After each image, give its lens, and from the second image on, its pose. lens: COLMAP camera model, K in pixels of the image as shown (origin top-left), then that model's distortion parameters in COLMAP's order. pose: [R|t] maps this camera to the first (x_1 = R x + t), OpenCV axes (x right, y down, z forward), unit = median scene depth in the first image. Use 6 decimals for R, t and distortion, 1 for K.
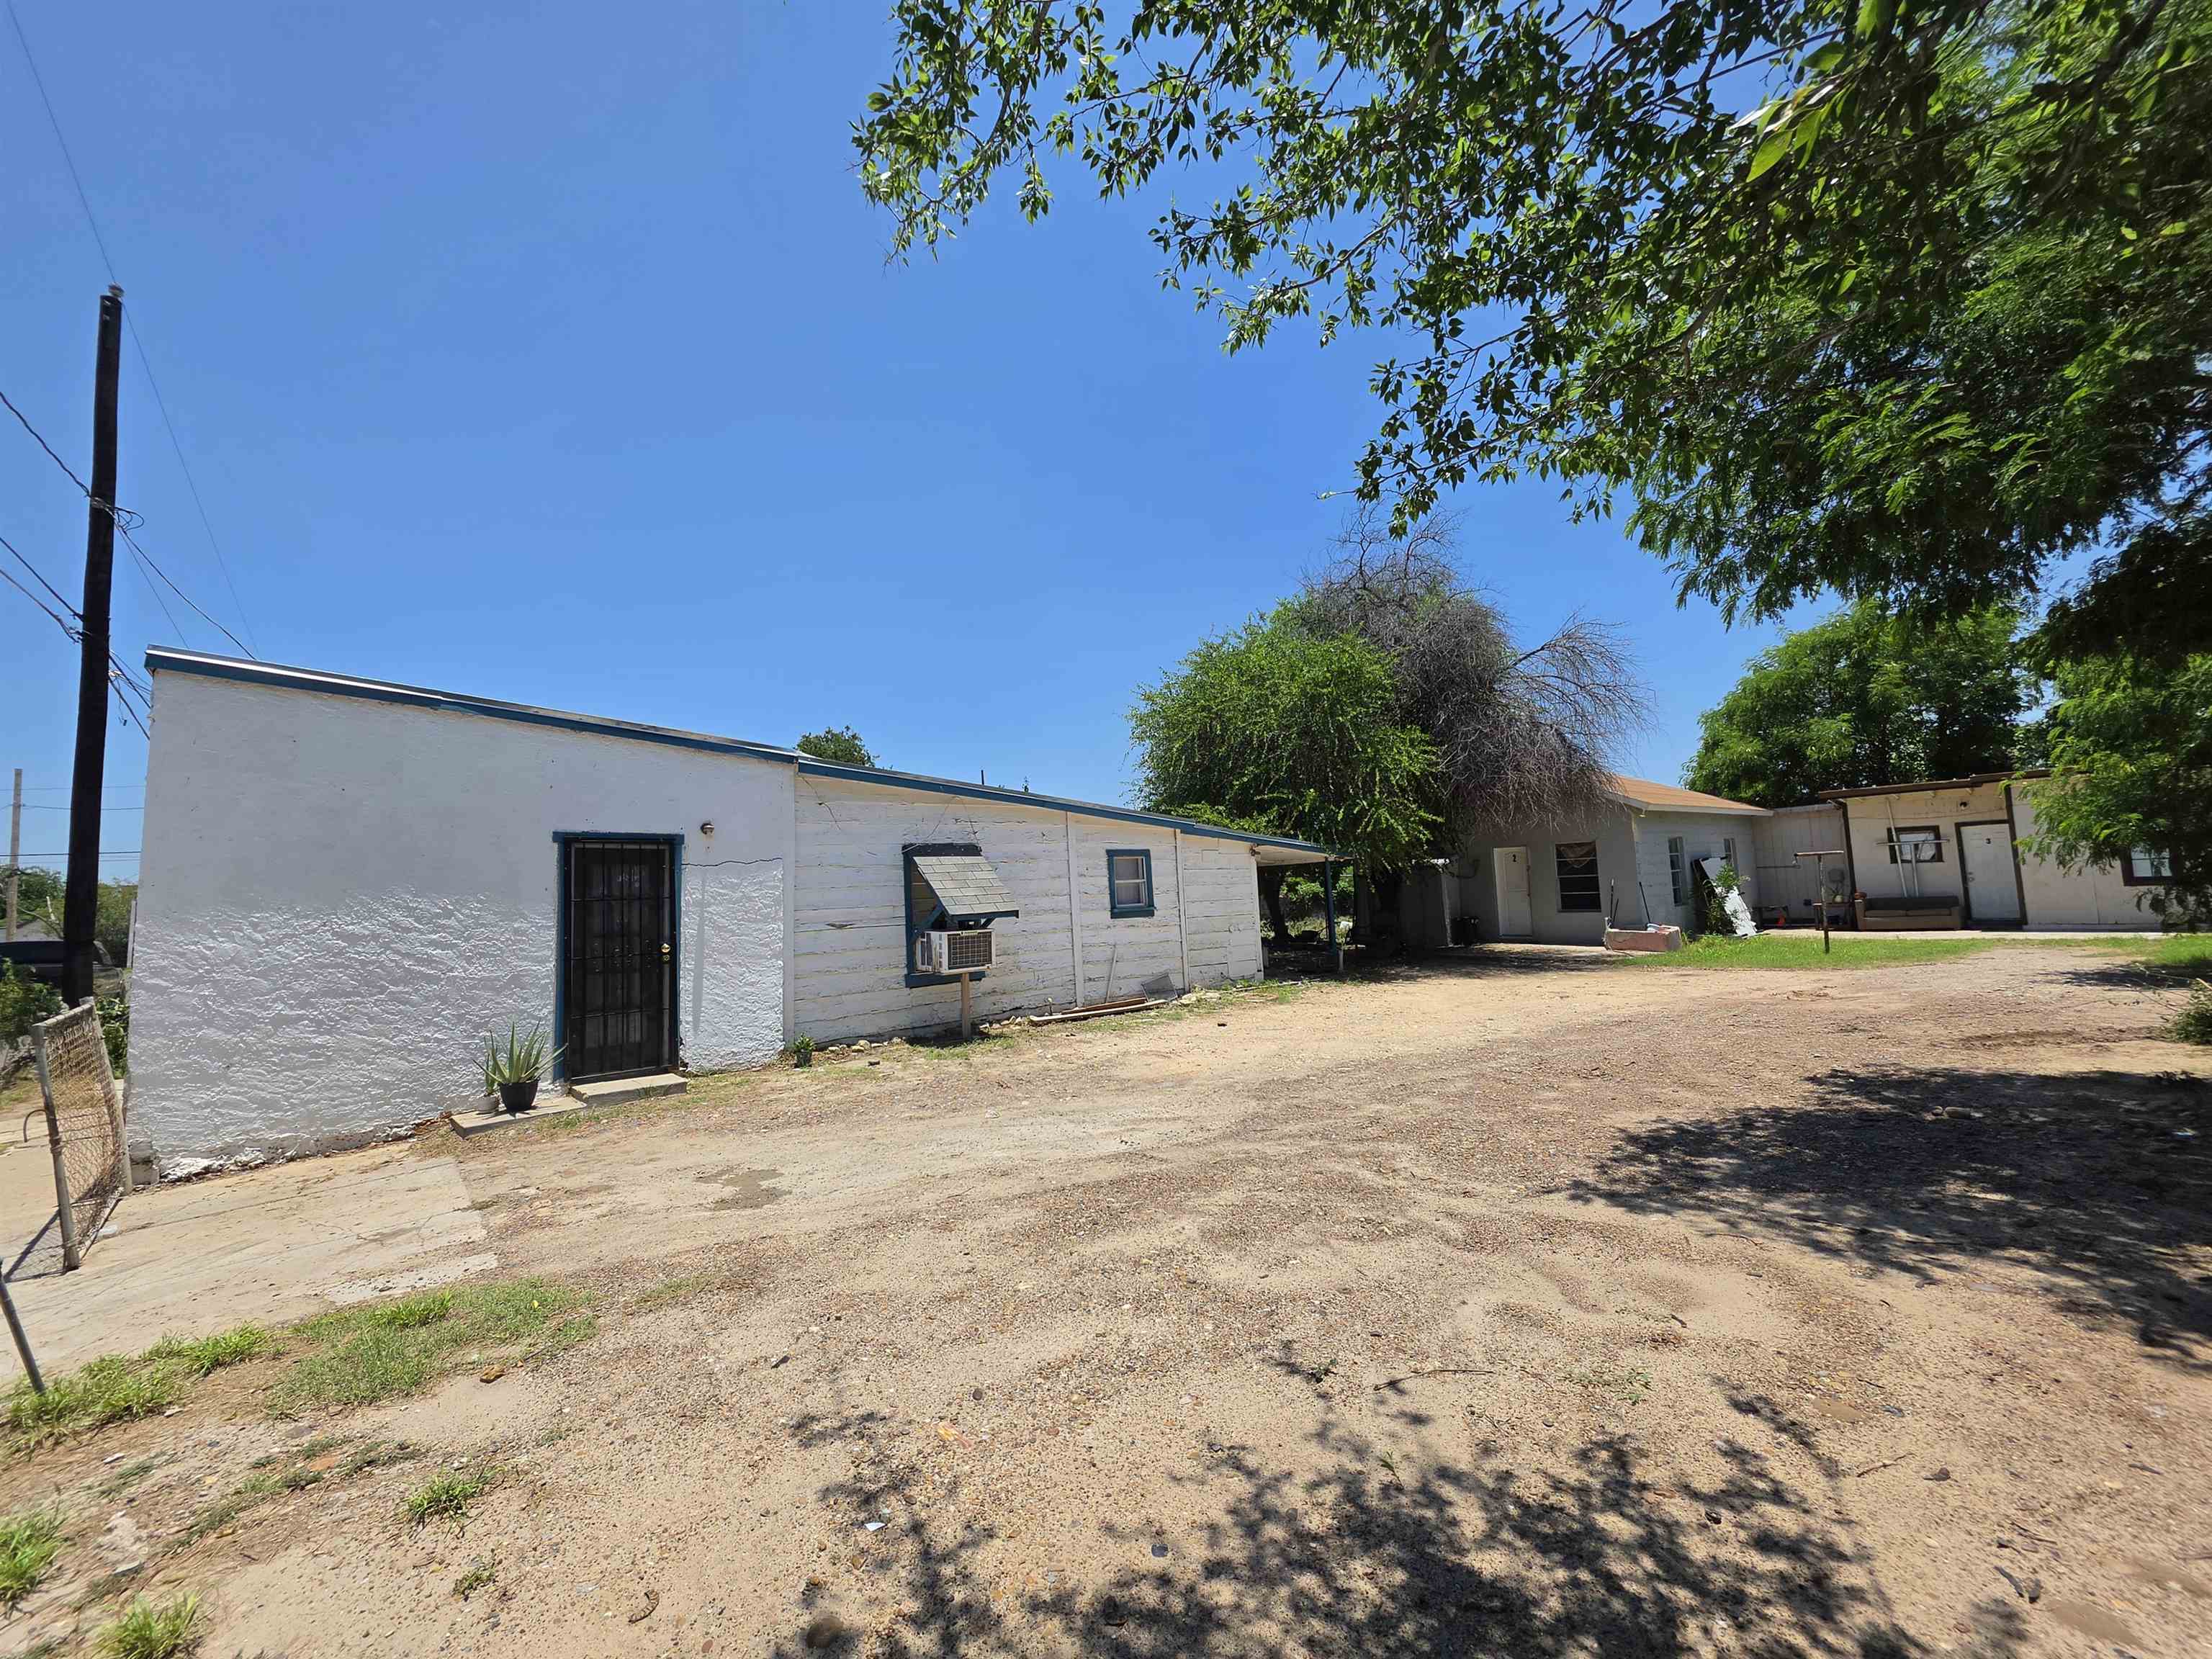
lens RADIAL K [[883.9, 0, 1099.3], [0, 883.9, 829.2], [0, 0, 1]] dist [0.003356, 0.000665]
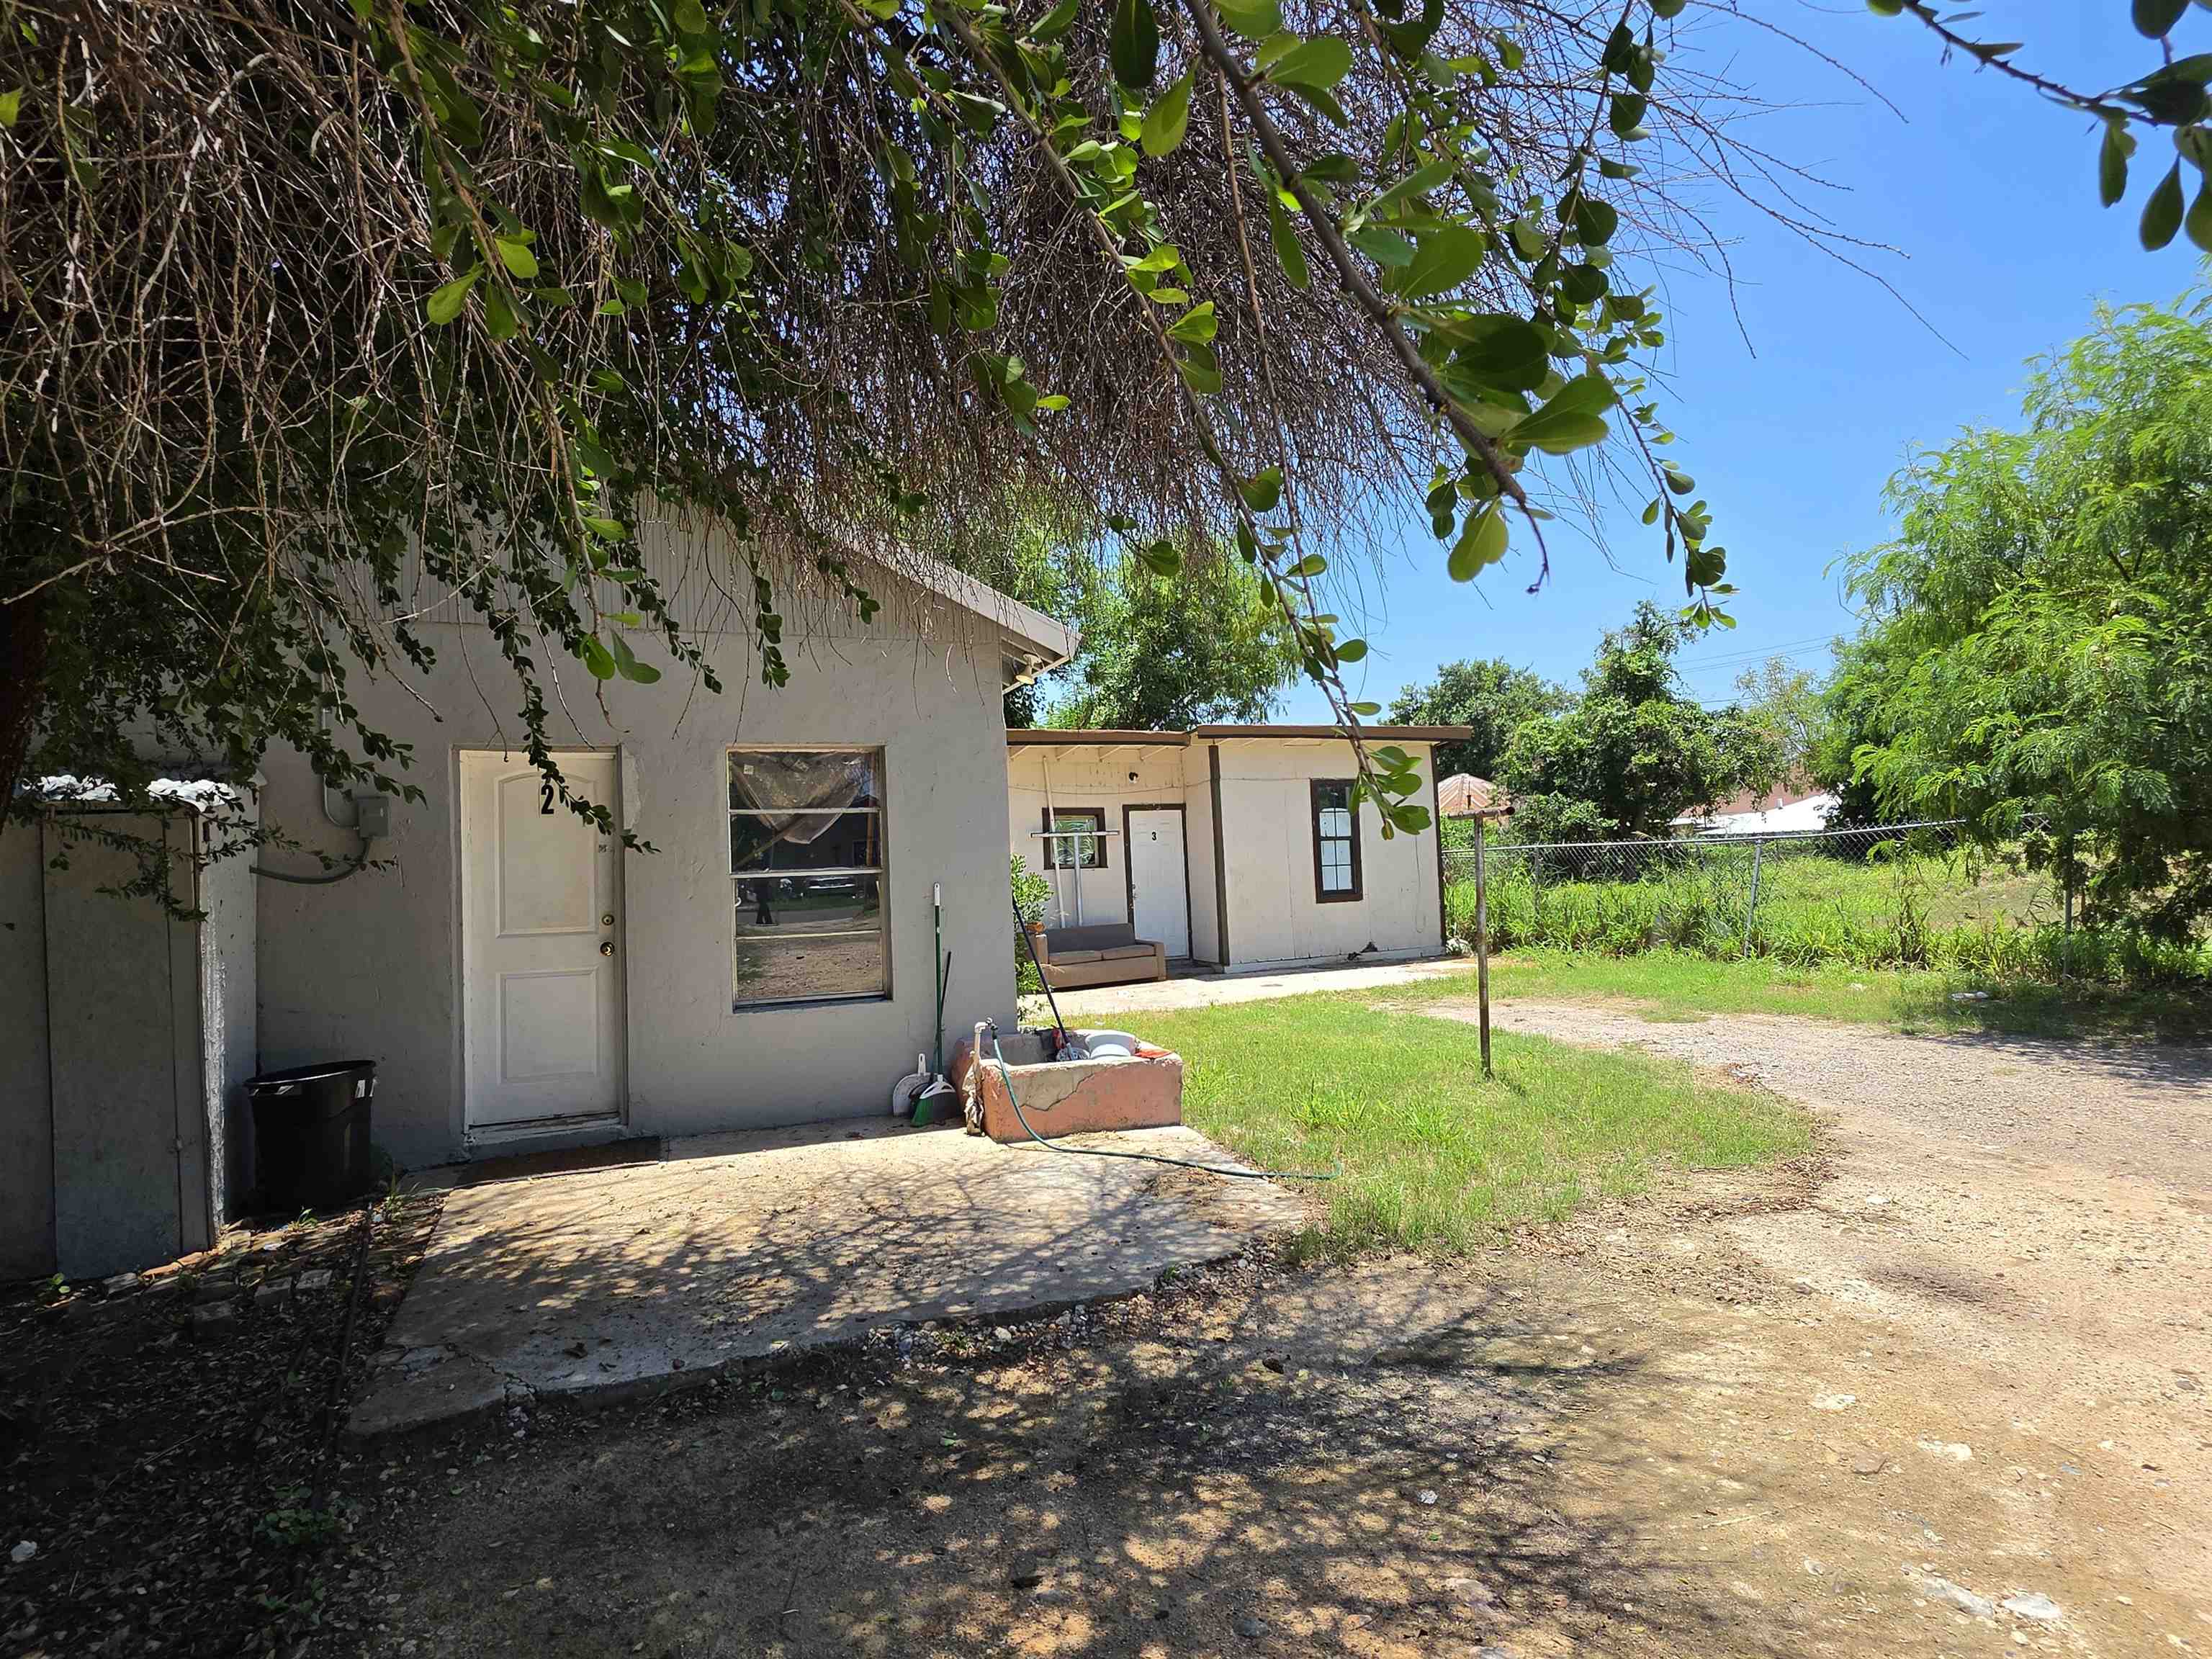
lens RADIAL K [[1114.1, 0, 1102.4], [0, 1114.1, 834.6], [0, 0, 1]] dist [0.000073, 0.000000]
pose [[0.301375, 0.062054, 0.951484, 0.266913], [-0.047532, 0.997617, -0.050007, 0.061950], [-0.952320, -0.030155, 0.303606, 0.915173]]
